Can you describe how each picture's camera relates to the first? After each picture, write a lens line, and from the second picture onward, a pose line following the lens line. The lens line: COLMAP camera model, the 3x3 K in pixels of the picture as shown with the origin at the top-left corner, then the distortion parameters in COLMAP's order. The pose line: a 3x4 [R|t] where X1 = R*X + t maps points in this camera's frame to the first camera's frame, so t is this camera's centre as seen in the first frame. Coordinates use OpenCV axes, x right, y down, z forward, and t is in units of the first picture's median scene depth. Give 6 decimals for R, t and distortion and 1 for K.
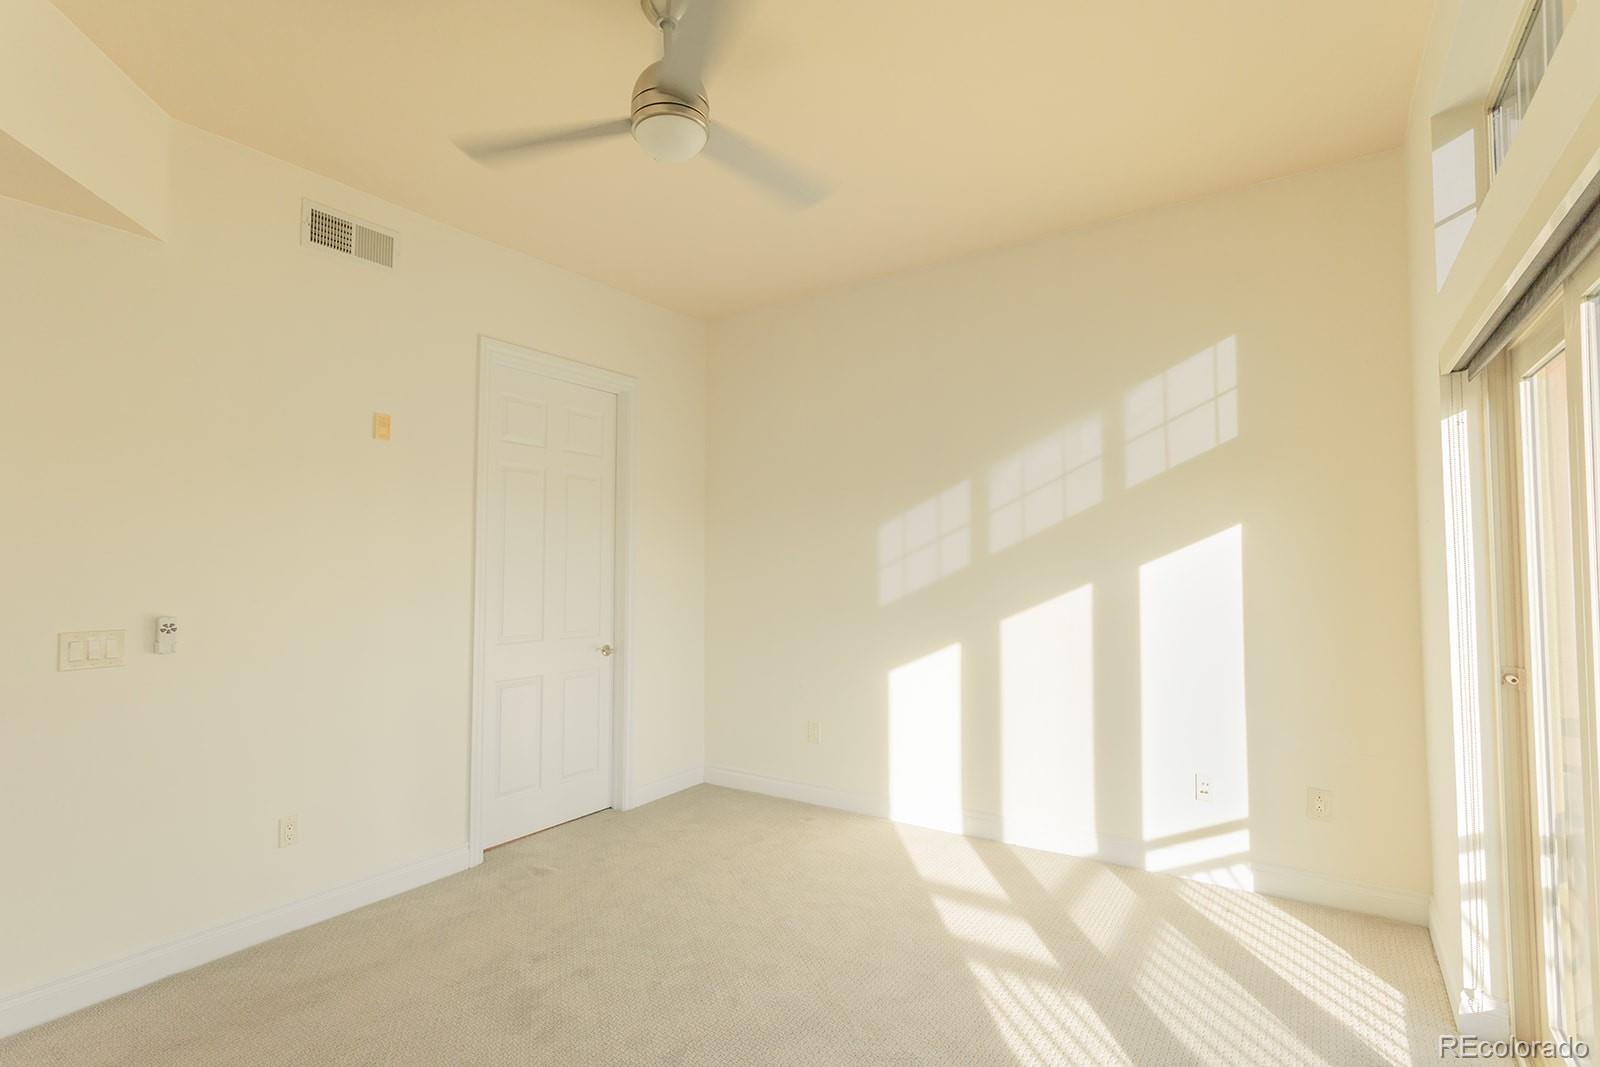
lens RADIAL K [[777.7, 0, 800.0], [0, 777.7, 533.5], [0, 0, 1]] dist [0.004421, 0.000610]
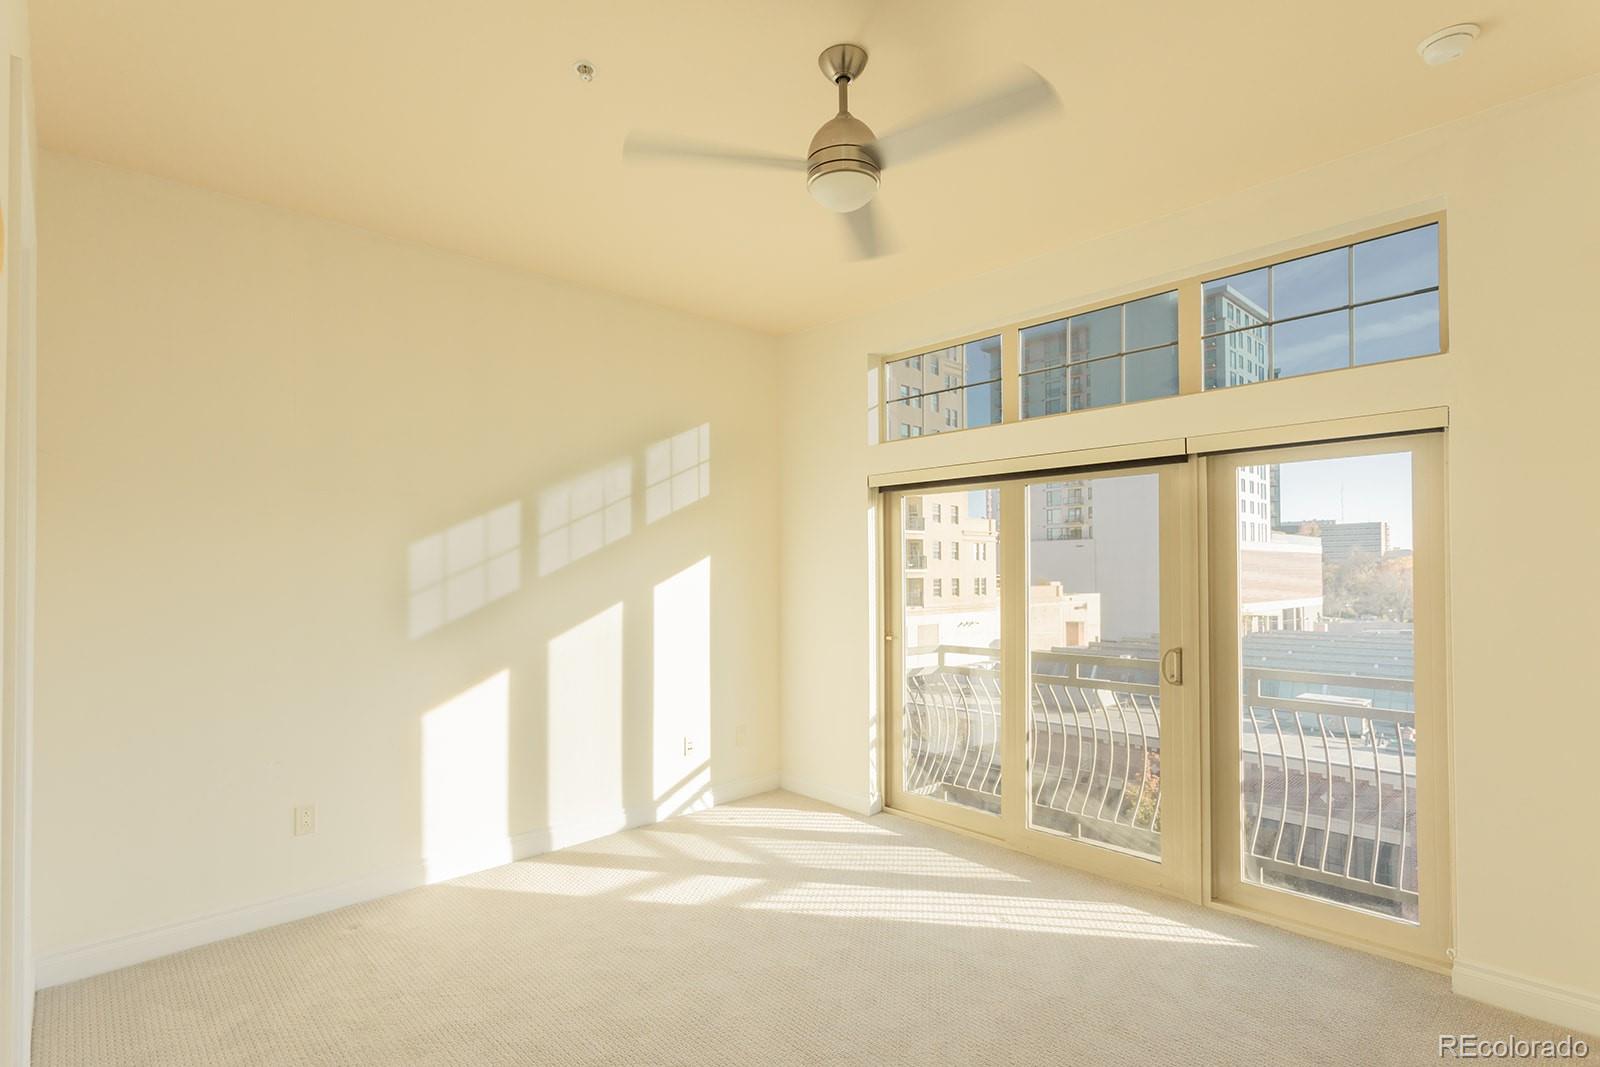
lens RADIAL K [[769.8, 0, 800.3], [0, 769.8, 569.8], [0, 0, 1]] dist [-0.000685, -0.000171]
pose [[0.204623, 0.002670, 0.978837, -0.776063], [-0.034284, 0.999402, 0.004441, 0.000592], [-0.978240, -0.034467, 0.204593, 0.535933]]
